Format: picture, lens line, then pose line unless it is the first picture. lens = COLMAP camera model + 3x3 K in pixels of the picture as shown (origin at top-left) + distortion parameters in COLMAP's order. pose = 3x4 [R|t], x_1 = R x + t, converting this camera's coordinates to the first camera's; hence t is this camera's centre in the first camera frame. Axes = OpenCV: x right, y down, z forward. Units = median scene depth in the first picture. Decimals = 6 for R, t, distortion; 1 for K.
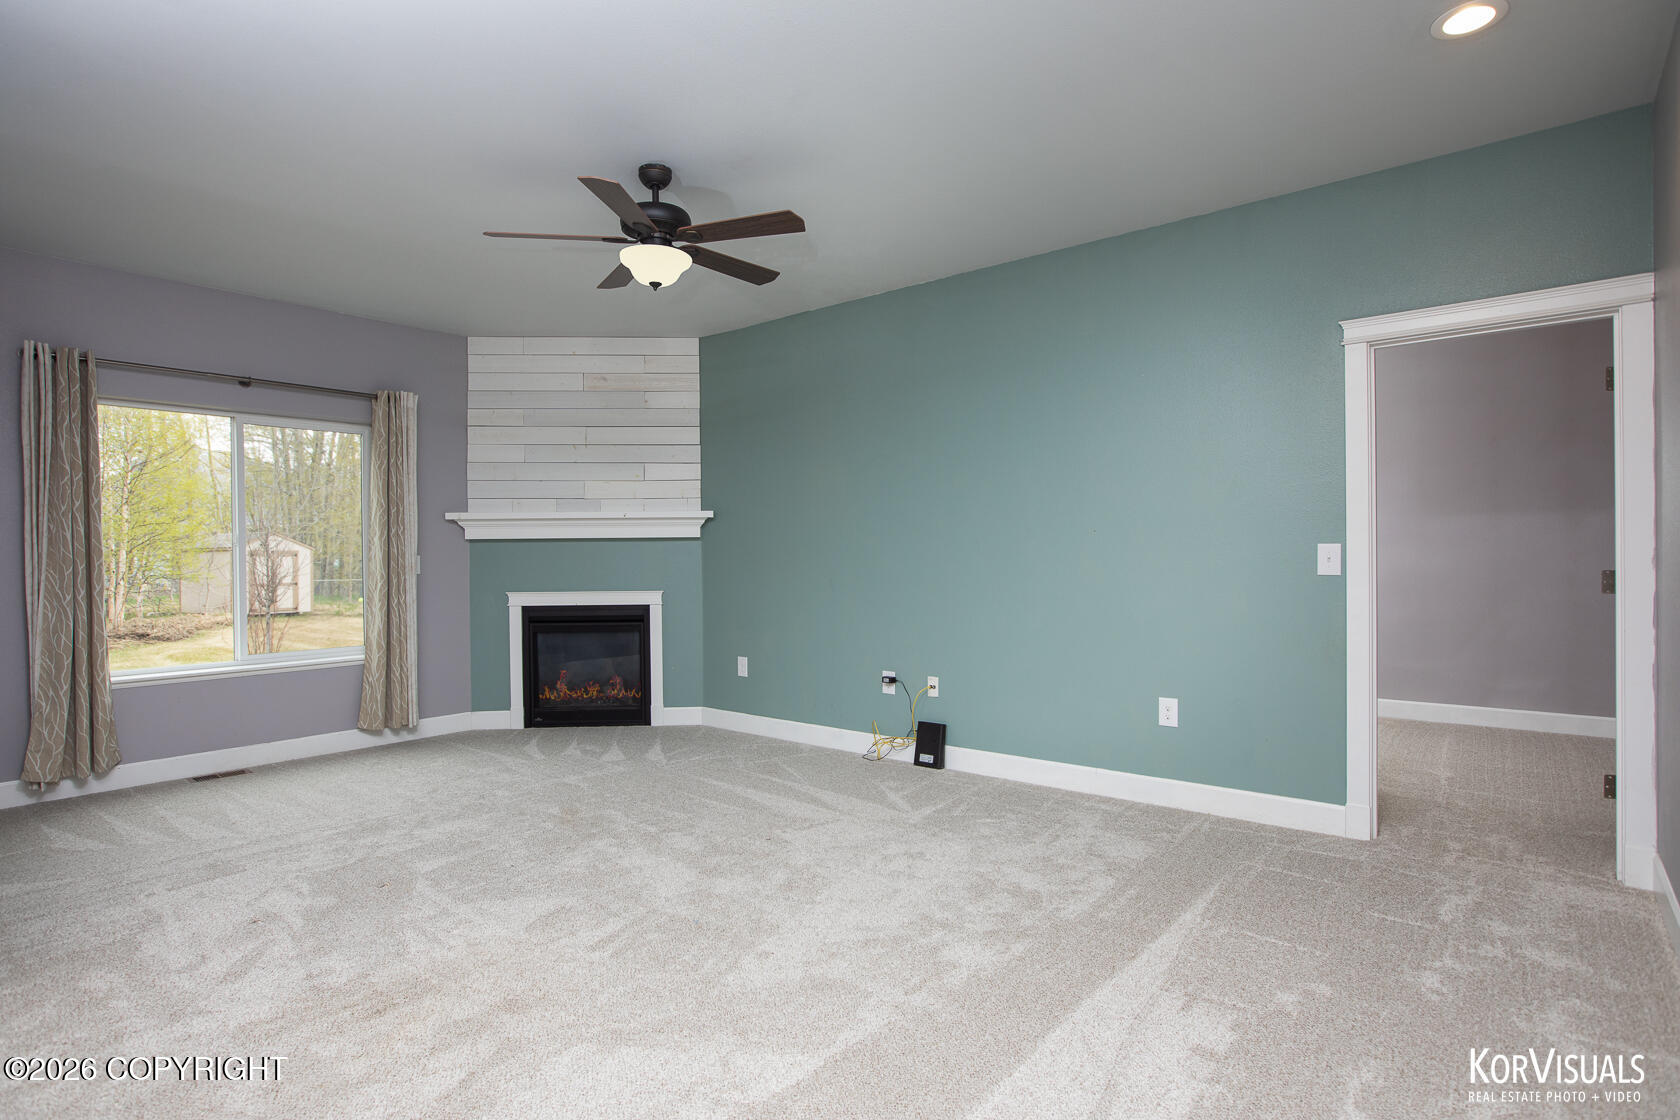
lens RADIAL K [[861.2, 0, 834.8], [0, 861.2, 556.9], [0, 0, 1]] dist [-0.001560, 0.001191]
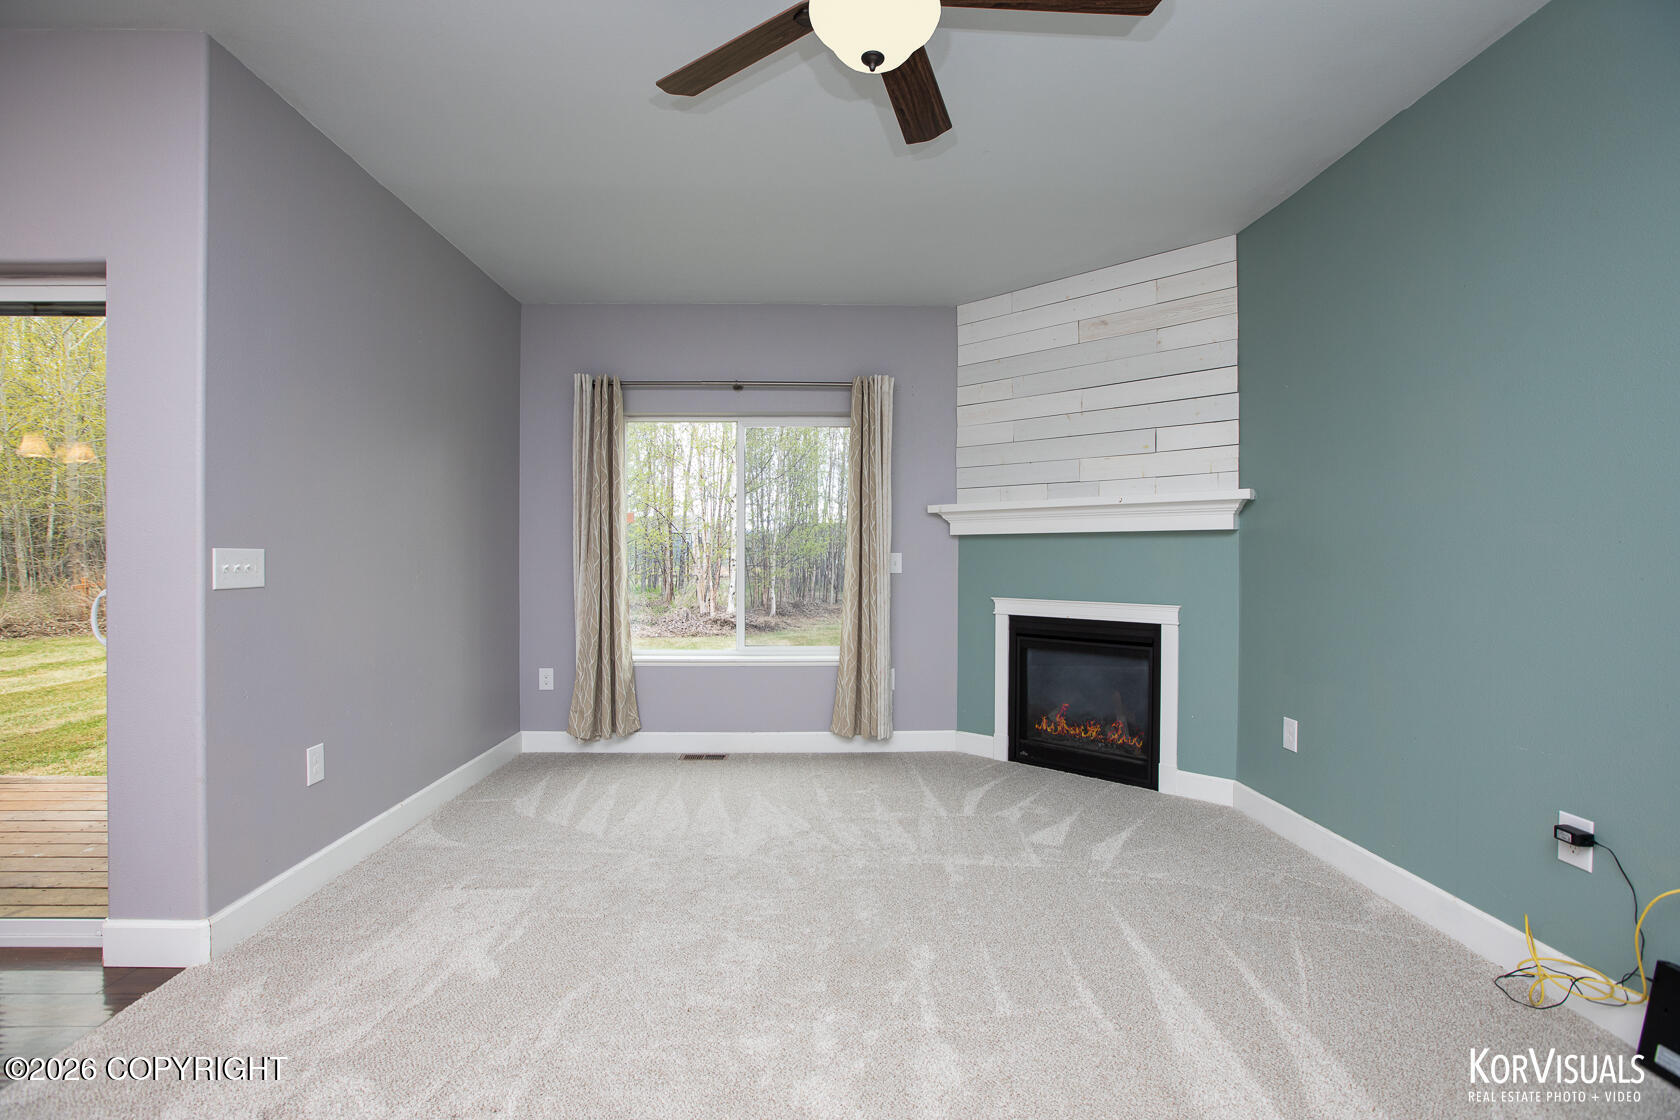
lens RADIAL K [[767.8, 0, 837.9], [0, 767.8, 557.1], [0, 0, 1]] dist [-0.041195, 0.011309]
pose [[0.668070, 0.011631, -0.744007, 0.080008], [-0.010766, 0.999924, 0.005964, -0.001275], [0.744020, 0.004026, 0.668145, 0.385892]]
